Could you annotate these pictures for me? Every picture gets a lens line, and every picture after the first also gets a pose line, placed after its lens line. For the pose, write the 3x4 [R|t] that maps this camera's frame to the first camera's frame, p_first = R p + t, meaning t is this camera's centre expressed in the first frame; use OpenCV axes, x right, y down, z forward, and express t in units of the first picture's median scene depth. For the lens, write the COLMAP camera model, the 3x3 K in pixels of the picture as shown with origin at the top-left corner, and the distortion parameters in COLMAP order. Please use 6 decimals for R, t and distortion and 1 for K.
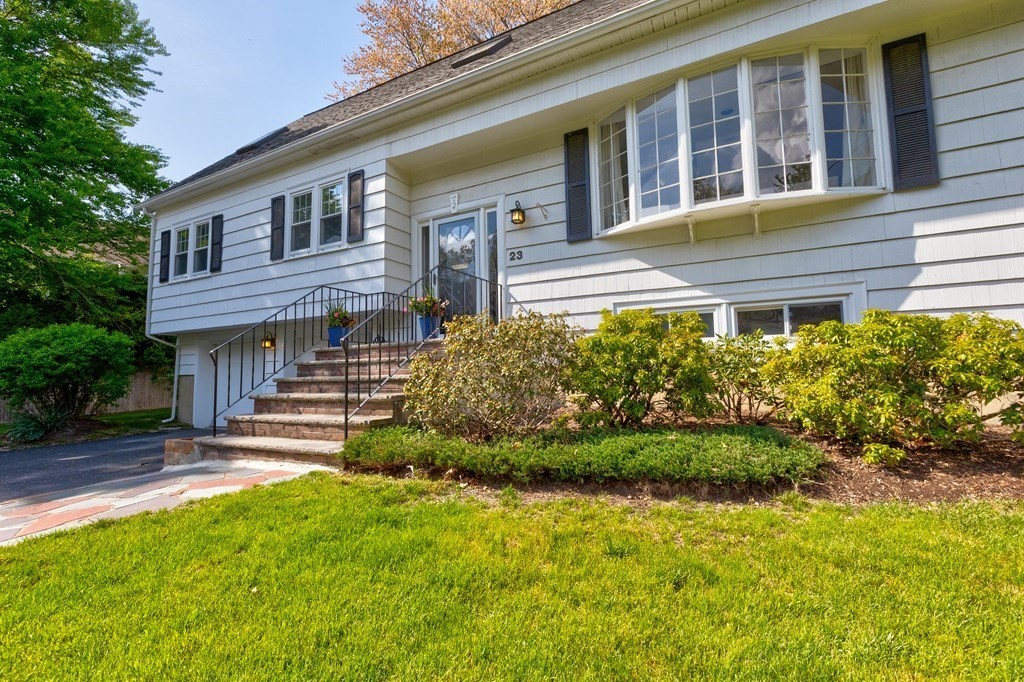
lens RADIAL K [[458.4, 0, 507.1], [0, 458.4, 334.9], [0, 0, 1]] dist [0.004325, 0.000103]
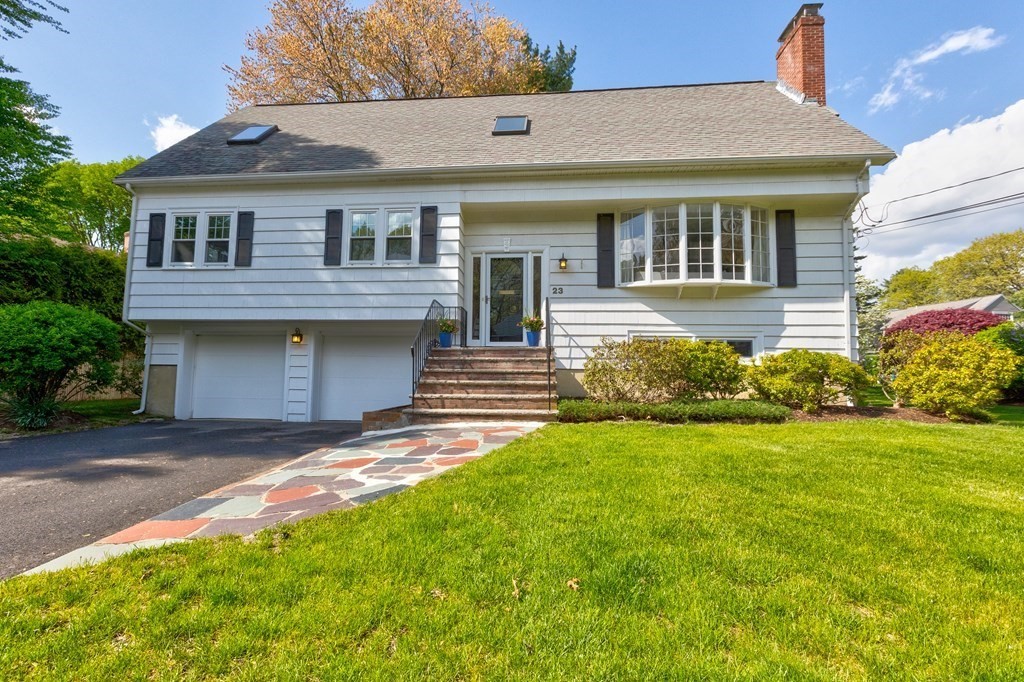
lens RADIAL K [[458.4, 0, 519.6], [0, 458.4, 345.5], [0, 0, 1]] dist [0.004325, 0.000103]
pose [[0.923360, 0.061611, 0.378959, -0.618914], [-0.062120, 0.998009, -0.010895, 0.019654], [-0.378876, -0.013481, 0.925349, -0.273134]]
